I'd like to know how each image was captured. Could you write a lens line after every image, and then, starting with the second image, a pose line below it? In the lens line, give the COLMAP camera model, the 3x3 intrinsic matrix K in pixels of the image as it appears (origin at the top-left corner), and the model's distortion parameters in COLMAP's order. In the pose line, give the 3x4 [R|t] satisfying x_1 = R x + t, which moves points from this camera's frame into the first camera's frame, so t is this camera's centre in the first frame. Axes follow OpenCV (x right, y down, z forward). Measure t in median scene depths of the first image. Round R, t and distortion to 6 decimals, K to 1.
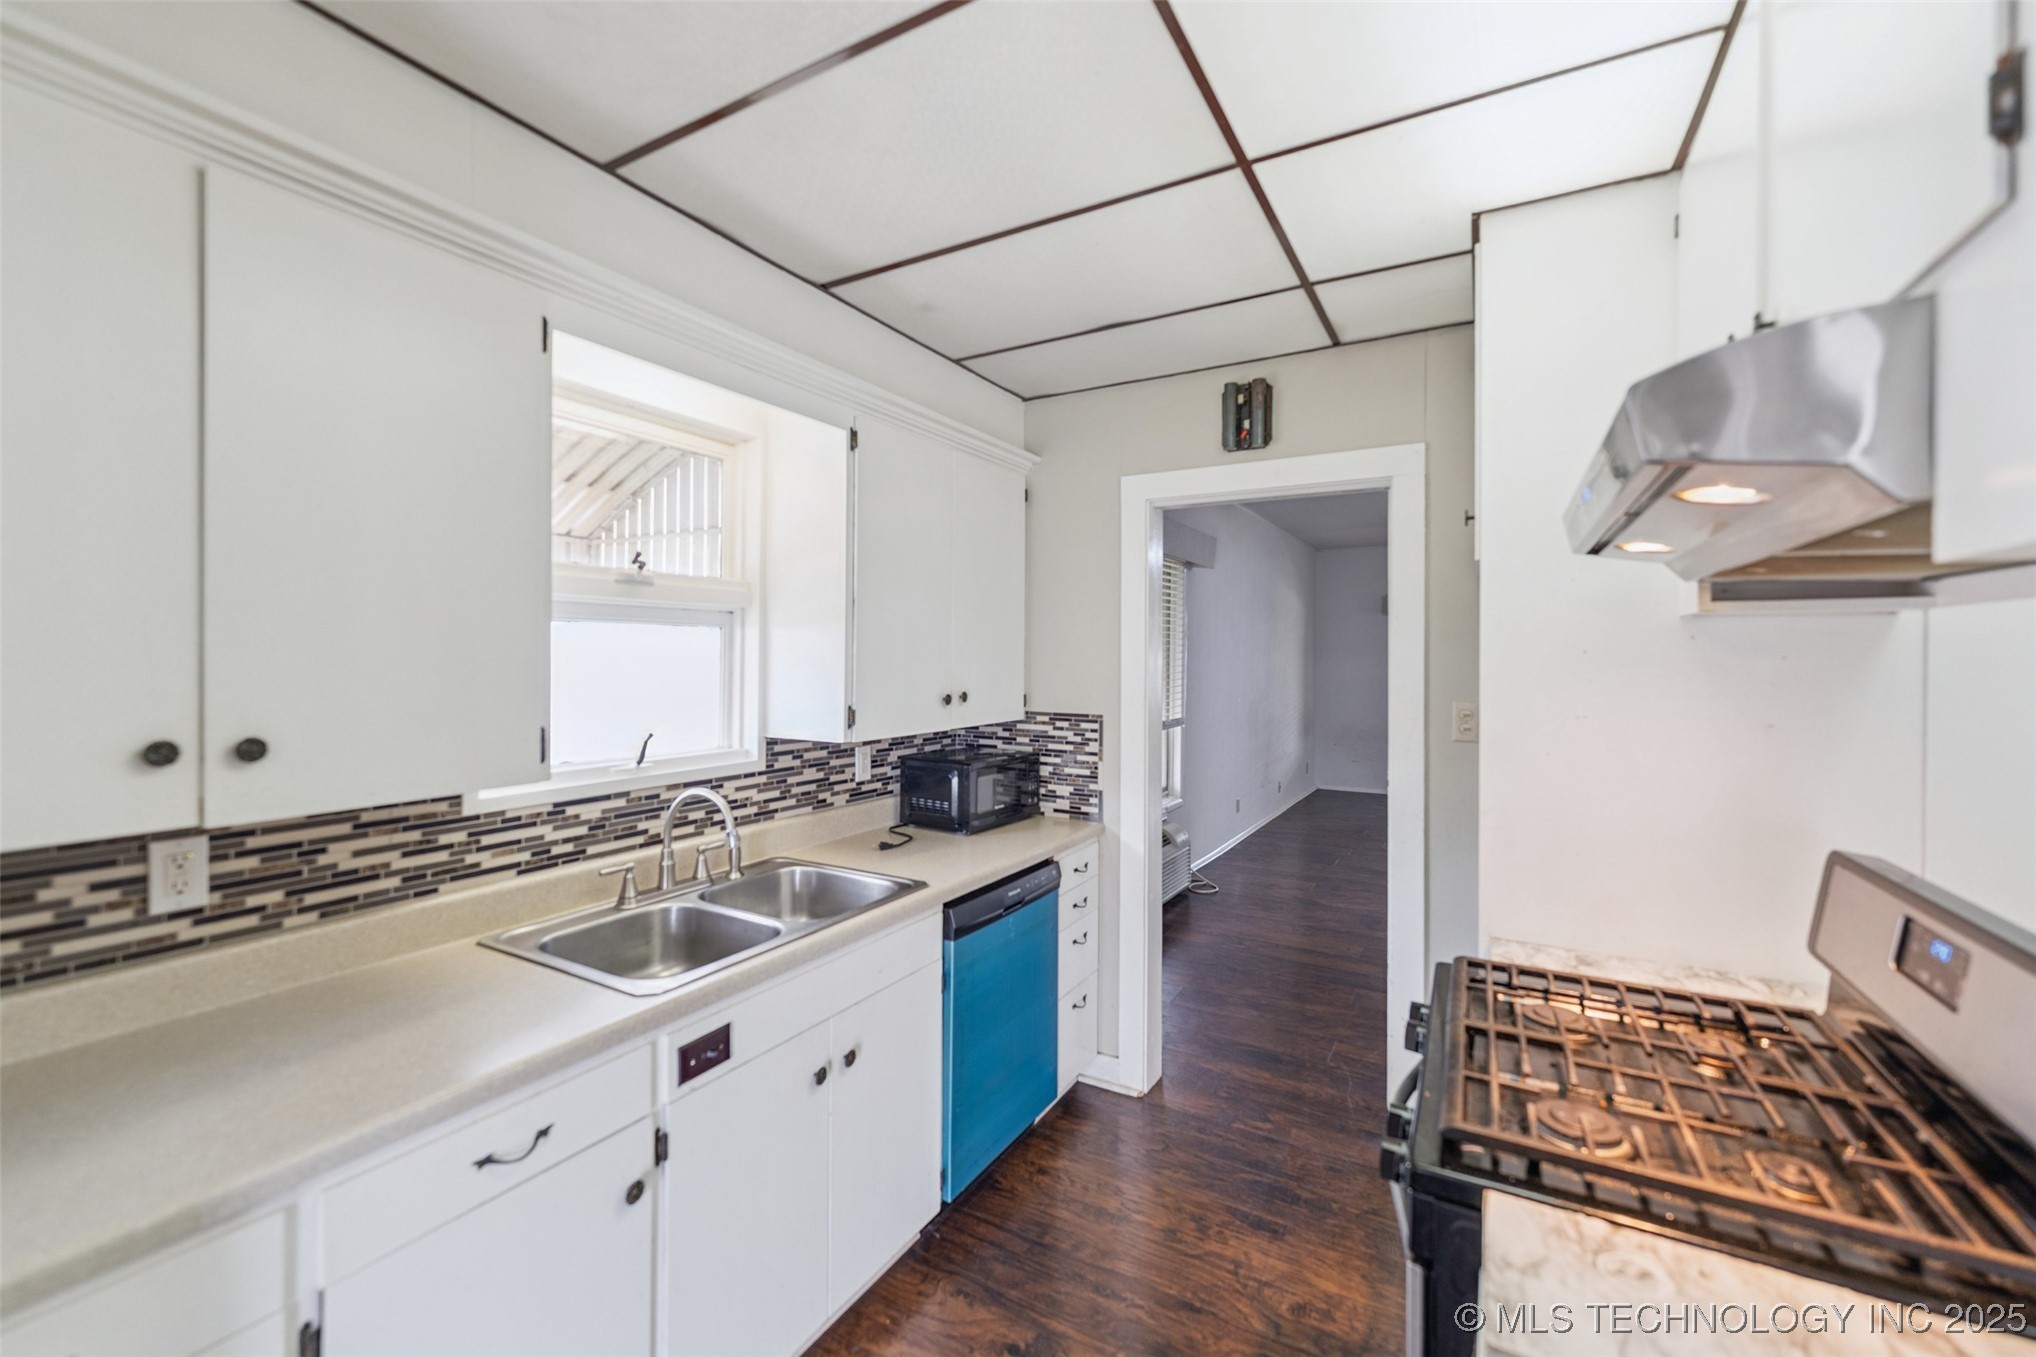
lens RADIAL K [[831.6, 0, 1014.8], [0, 831.6, 654.2], [0, 0, 1]] dist [-0.000251, -0.000894]
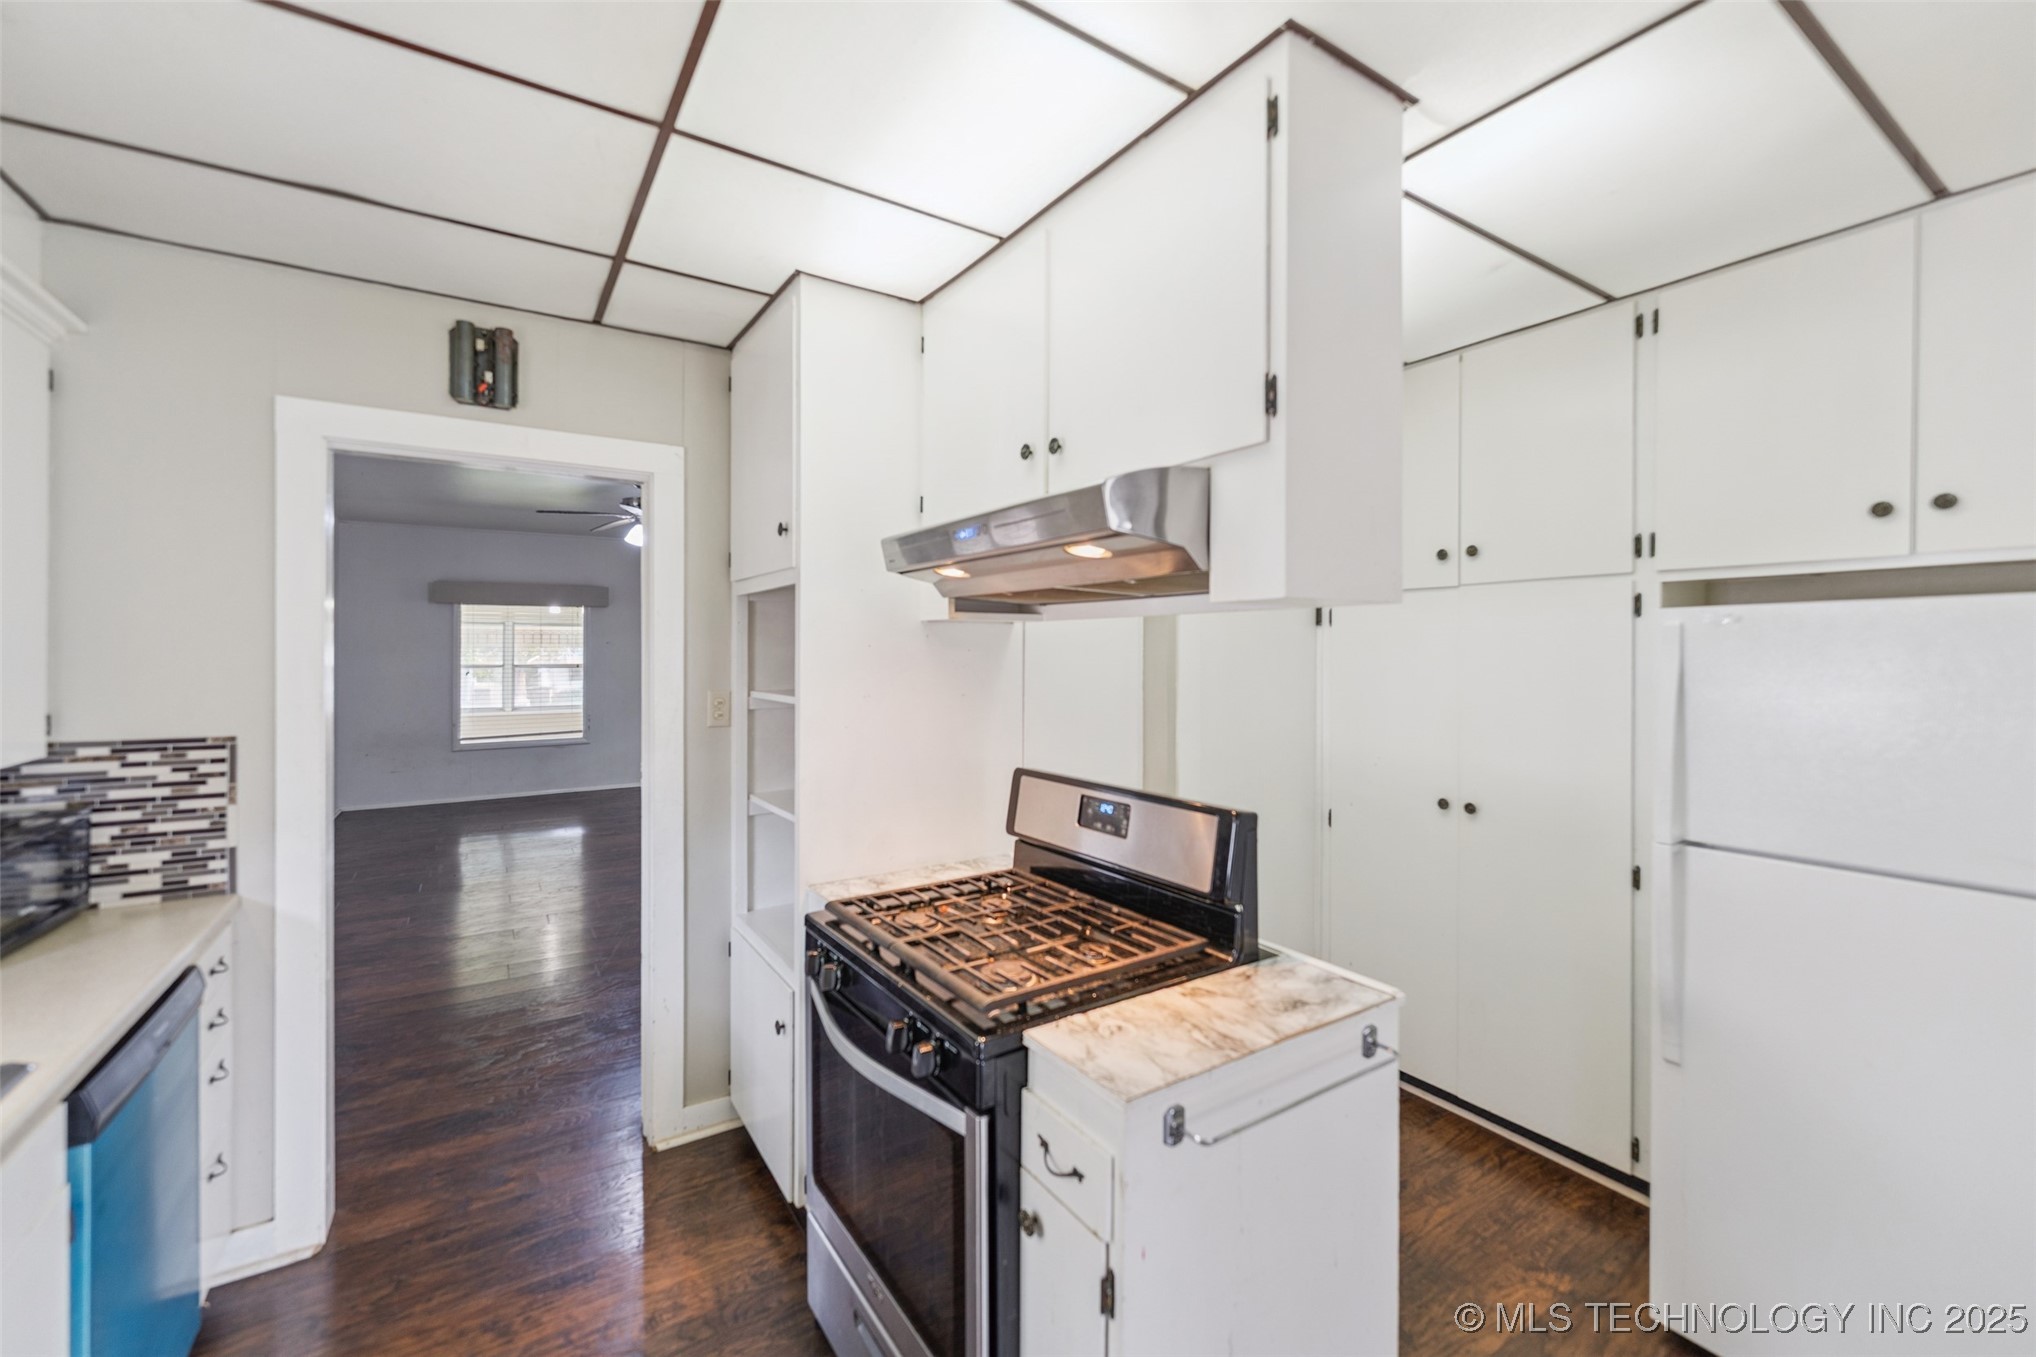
lens RADIAL K [[831.6, 0, 1014.8], [0, 831.6, 654.2], [0, 0, 1]] dist [-0.000251, -0.000894]
pose [[0.452451, -0.005853, 0.891770, -0.278827], [-0.000719, 0.999976, 0.006927, 0.000601], [-0.891789, -0.003775, 0.452435, 0.157665]]
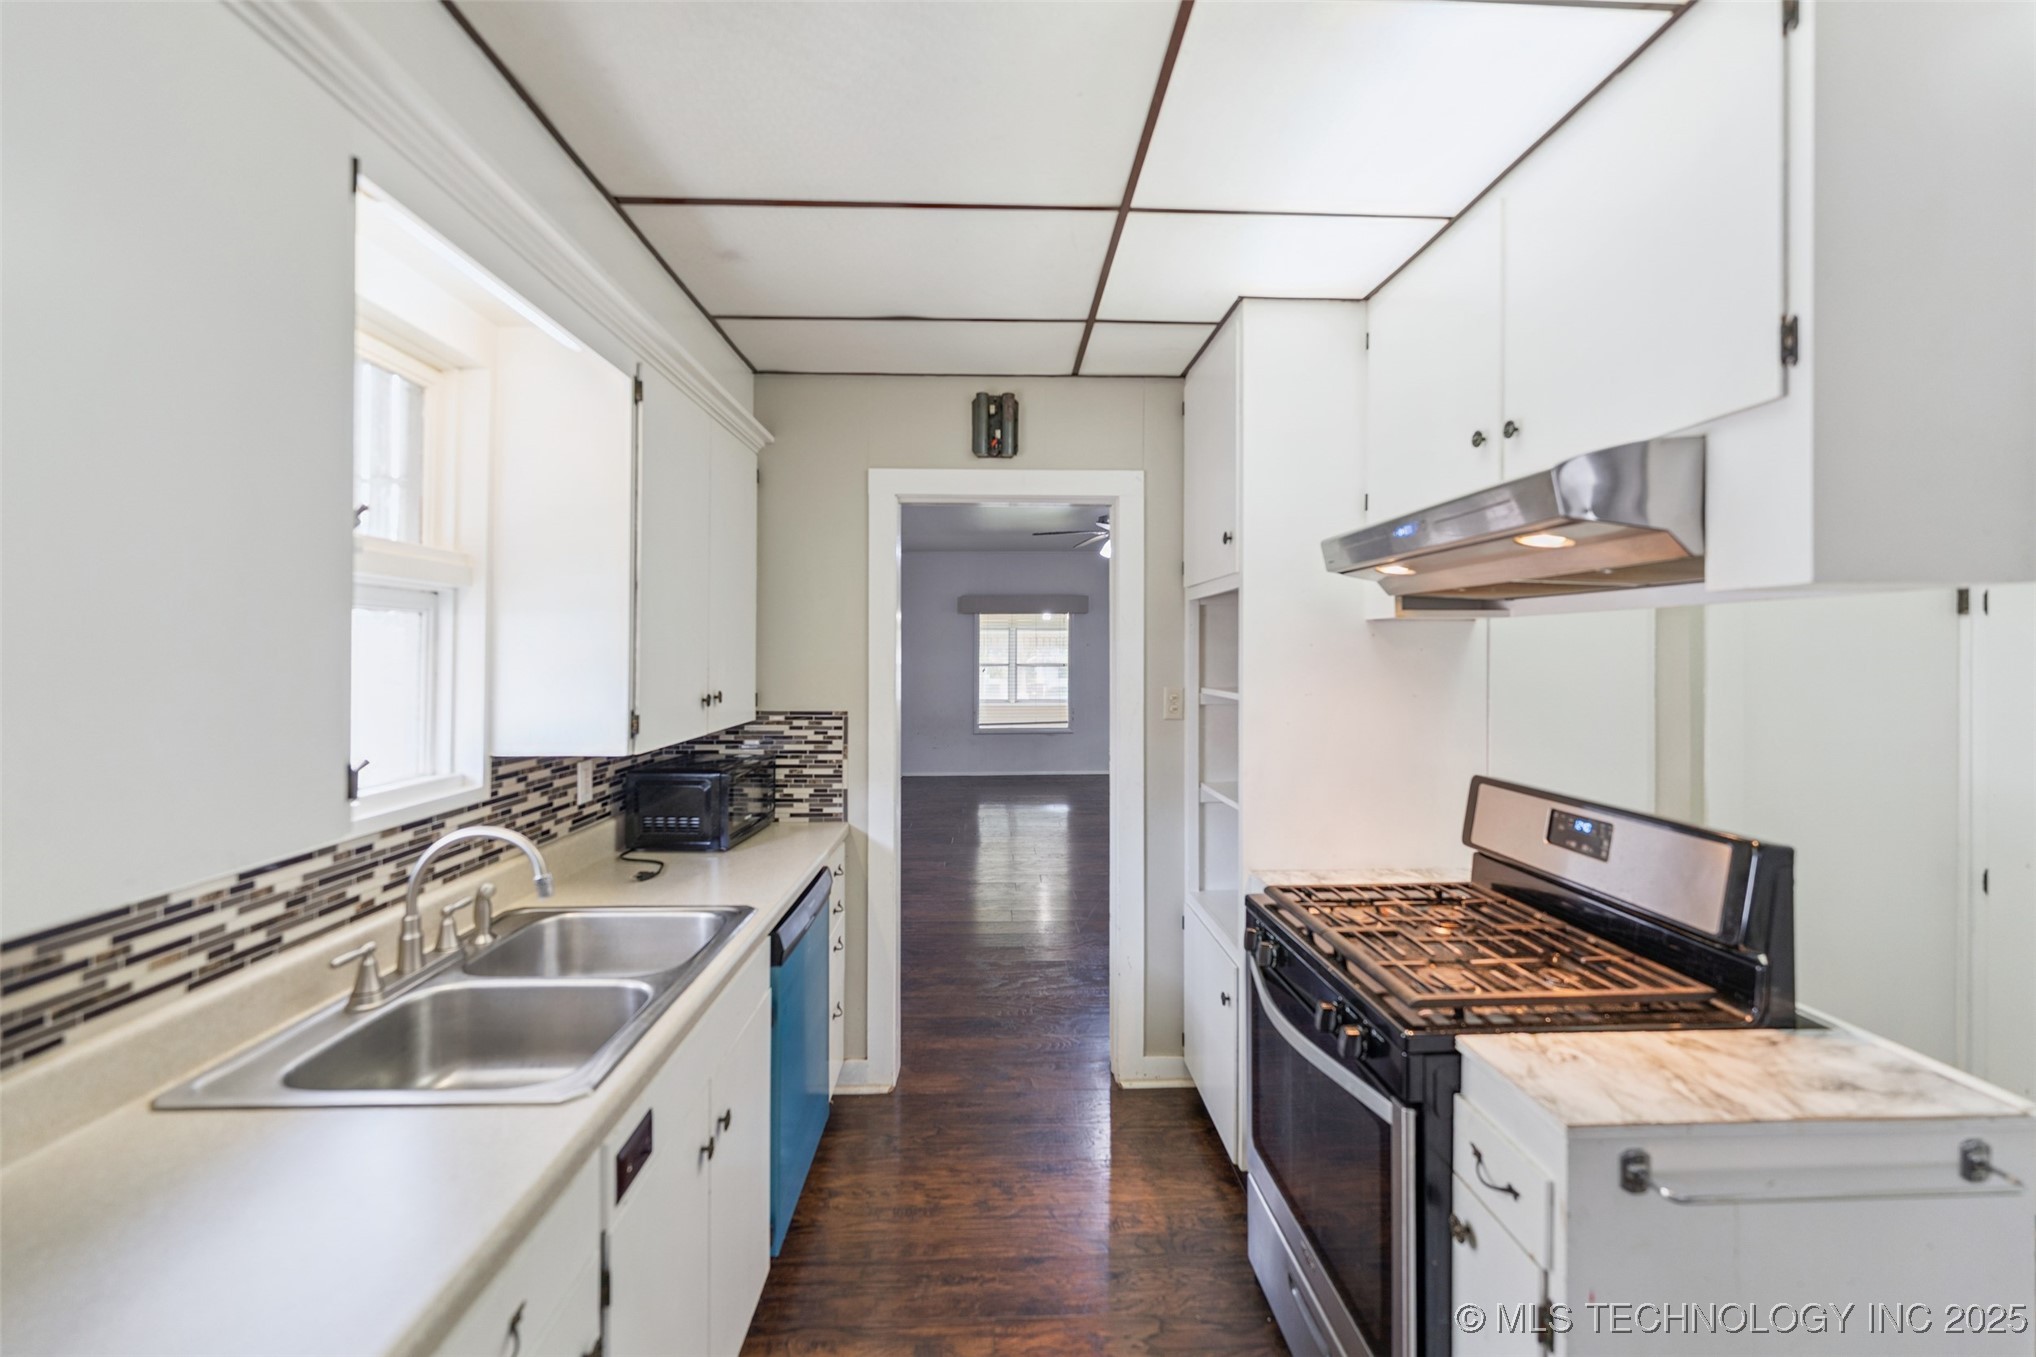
lens RADIAL K [[831.6, 0, 1019.6], [0, 831.6, 650.2], [0, 0, 1]] dist [-0.002780, -0.000427]
pose [[0.846303, -0.002348, 0.532697, -0.315731], [0.002563, 0.999997, 0.000335, 0.002385], [-0.532696, 0.001082, 0.846306, 0.092166]]
